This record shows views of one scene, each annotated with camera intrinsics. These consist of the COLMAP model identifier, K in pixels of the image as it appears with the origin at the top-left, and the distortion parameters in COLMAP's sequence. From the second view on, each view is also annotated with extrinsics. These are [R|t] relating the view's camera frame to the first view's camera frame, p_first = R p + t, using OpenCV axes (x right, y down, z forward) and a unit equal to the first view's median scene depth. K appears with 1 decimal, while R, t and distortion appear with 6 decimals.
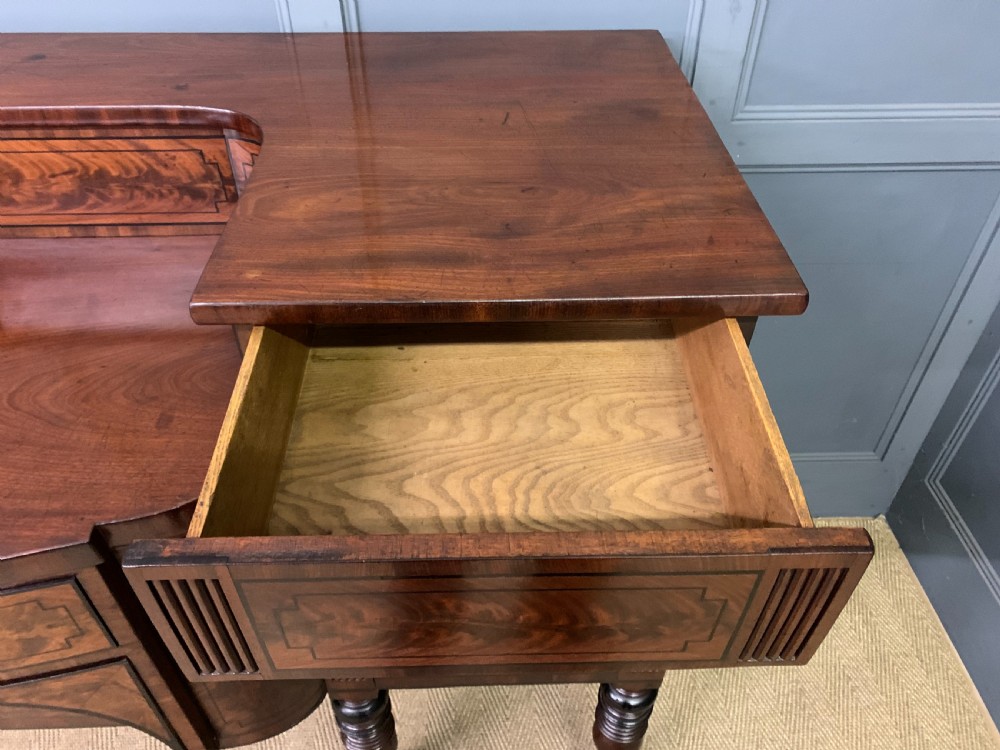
lens RADIAL K [[762.9, 0, 506.8], [0, 762.9, 383.0], [0, 0, 1]] dist [0.035735, -0.035527]
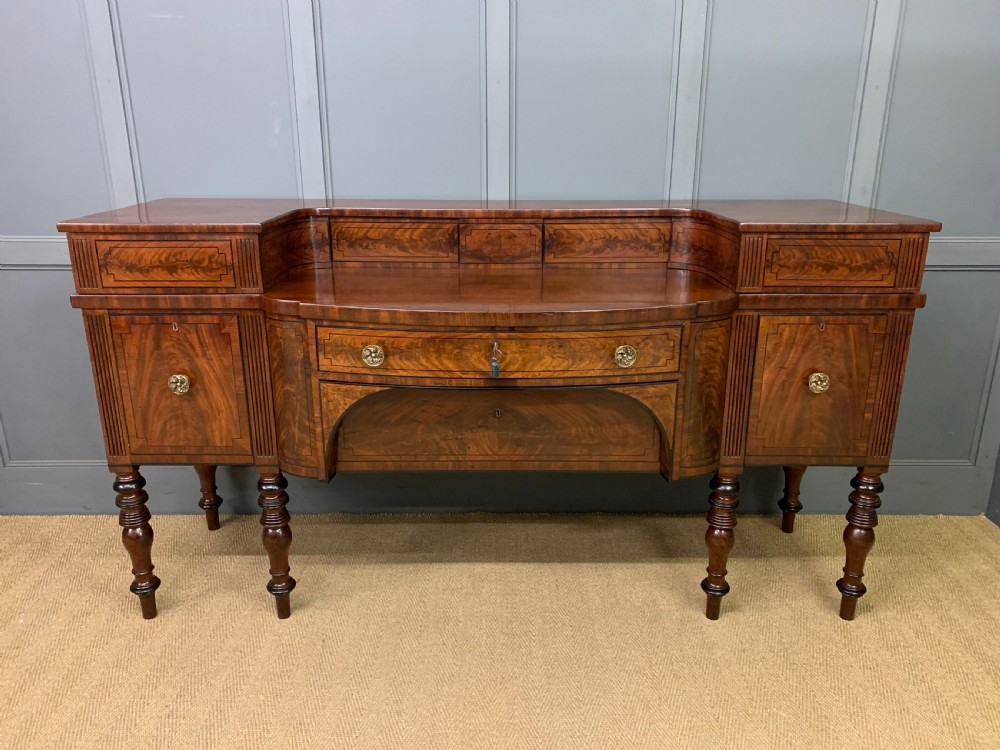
lens RADIAL K [[762.9, 0, 499.2], [0, 762.9, 373.1], [0, 0, 1]] dist [0.035735, -0.035527]
pose [[0.999251, 0.007131, -0.038022, -0.802699], [-0.022115, 0.911735, -0.410183, 1.113395], [0.031741, 0.410717, 0.911210, -1.035530]]
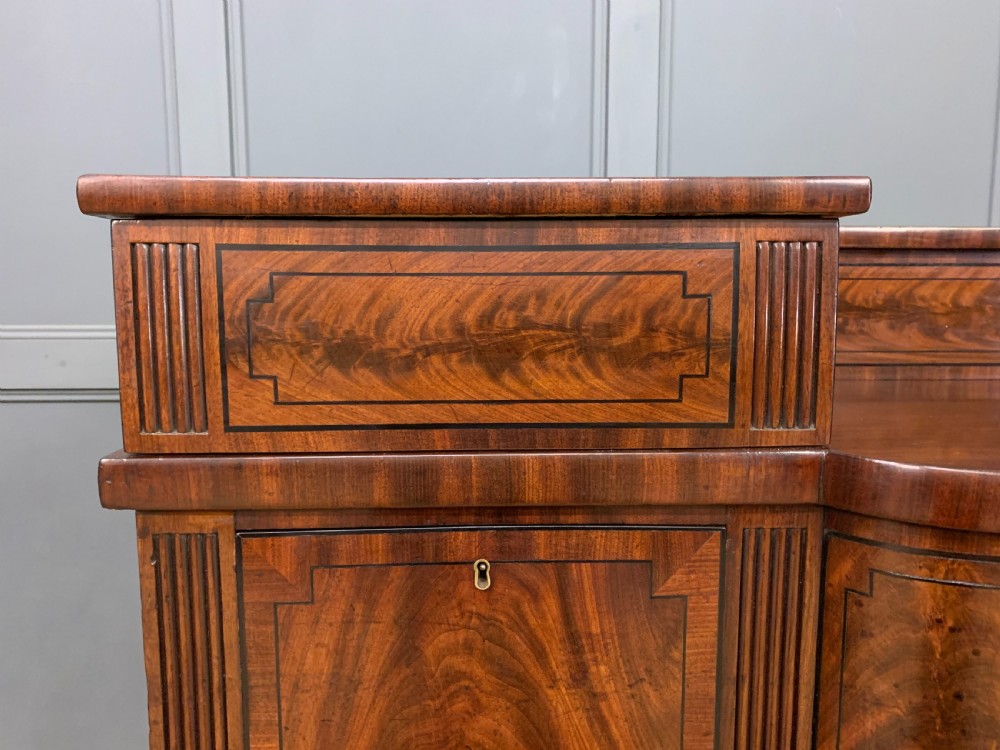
lens RADIAL K [[762.9, 0, 488.5], [0, 762.9, 385.8], [0, 0, 1]] dist [0.035735, -0.035527]
pose [[0.999882, -0.005901, -0.014171, -1.745602], [-0.003283, 0.819628, -0.572887, 0.371365], [0.014995, 0.572866, 0.819512, 0.247346]]
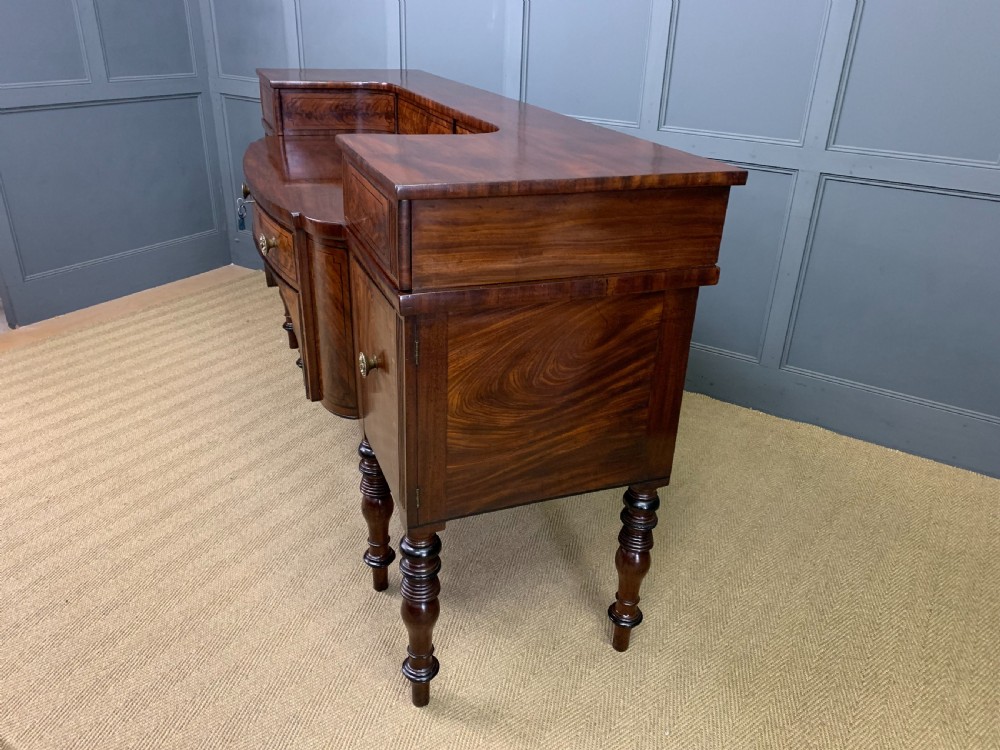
lens RADIAL K [[762.9, 0, 507.0], [0, 762.9, 386.1], [0, 0, 1]] dist [0.035735, -0.035527]
pose [[0.333150, 0.422998, -0.842665, 1.473923], [-0.656148, 0.745822, 0.114975, -0.092630], [0.677112, 0.514609, 0.526020, 0.291117]]
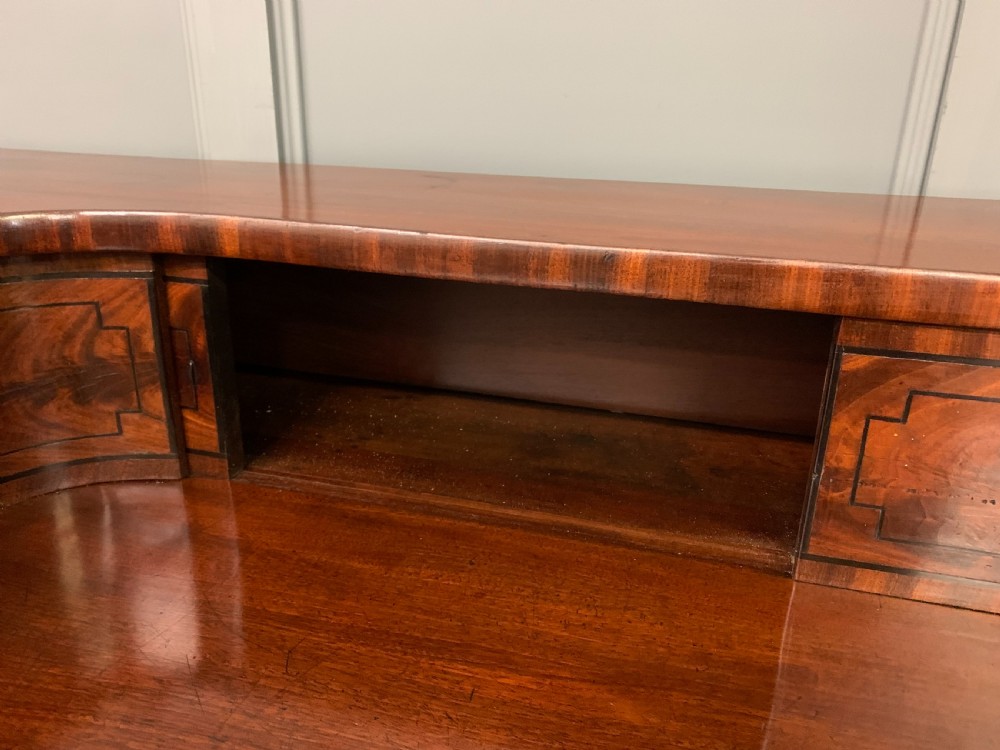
lens RADIAL K [[762.9, 0, 499.6], [0, 762.9, 375.2], [0, 0, 1]] dist [0.035735, -0.035527]
pose [[0.953908, 0.119260, -0.275385, -1.079440], [-0.210953, 0.919145, -0.332672, -0.115095], [0.213444, 0.375432, 0.901938, 0.563859]]
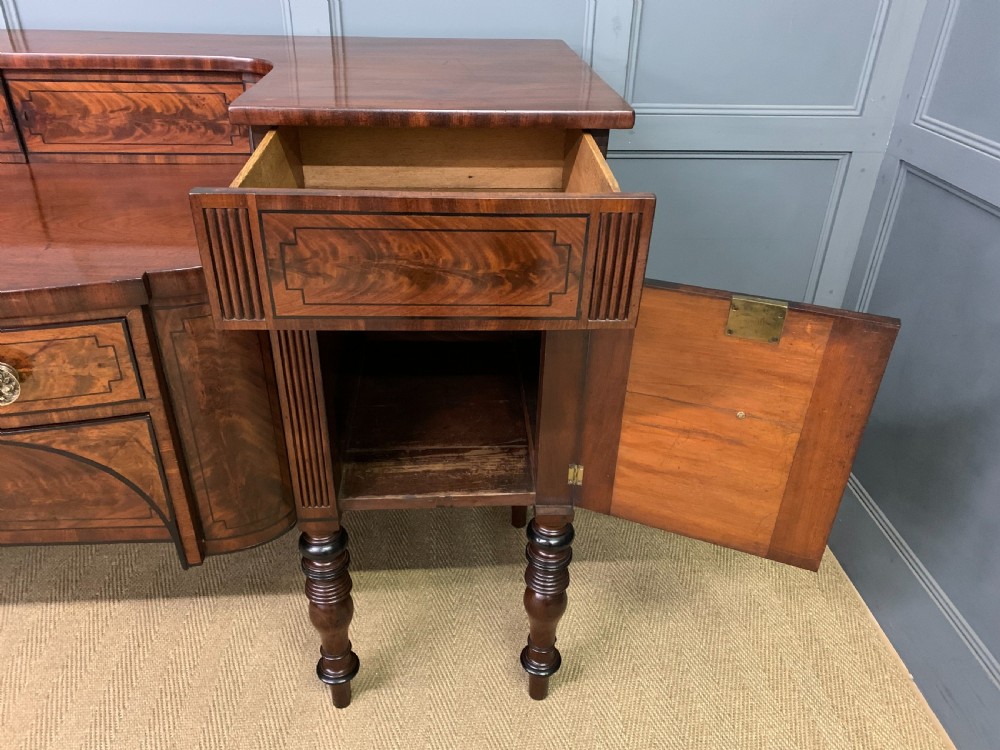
lens RADIAL K [[762.9, 0, 496.9], [0, 762.9, 373.9], [0, 0, 1]] dist [0.035735, -0.035527]
pose [[0.999558, 0.002382, 0.029619, 0.047336], [0.003474, 0.980574, -0.196118, 0.451499], [-0.029511, 0.196135, 0.980133, -0.255246]]
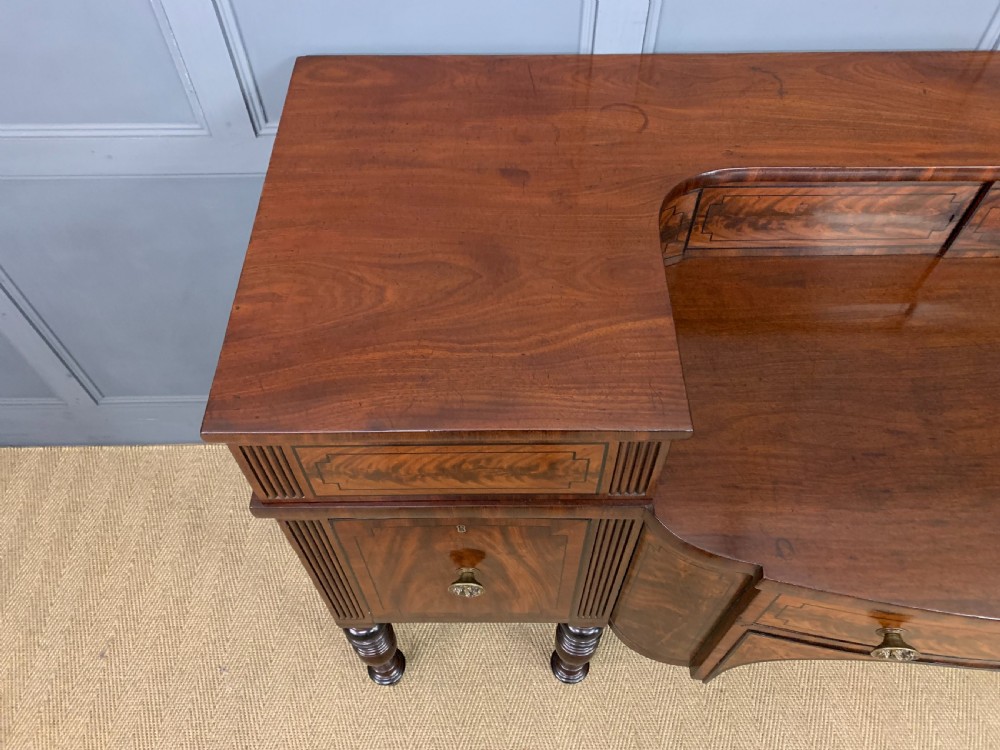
lens RADIAL K [[762.9, 0, 497.9], [0, 762.9, 368.5], [0, 0, 1]] dist [0.035735, -0.035527]
pose [[0.999271, 0.021061, -0.031844, -1.679717], [-0.013495, 0.975082, 0.221432, -0.279322], [0.035714, -0.220841, 0.974656, -0.191515]]
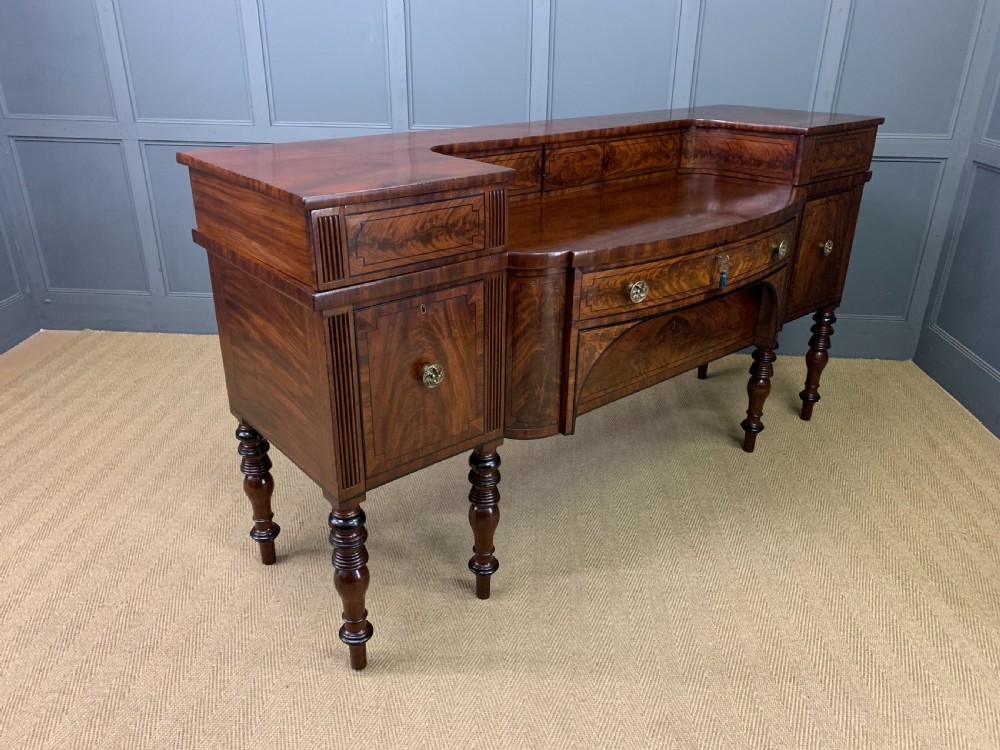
lens RADIAL K [[762.9, 0, 487.8], [0, 762.9, 380.1], [0, 0, 1]] dist [0.035735, -0.035527]
pose [[0.795849, -0.255834, 0.548792, -2.621811], [0.404637, 0.898965, -0.167722, 0.655715], [-0.450435, 0.355543, 0.818961, -0.631307]]
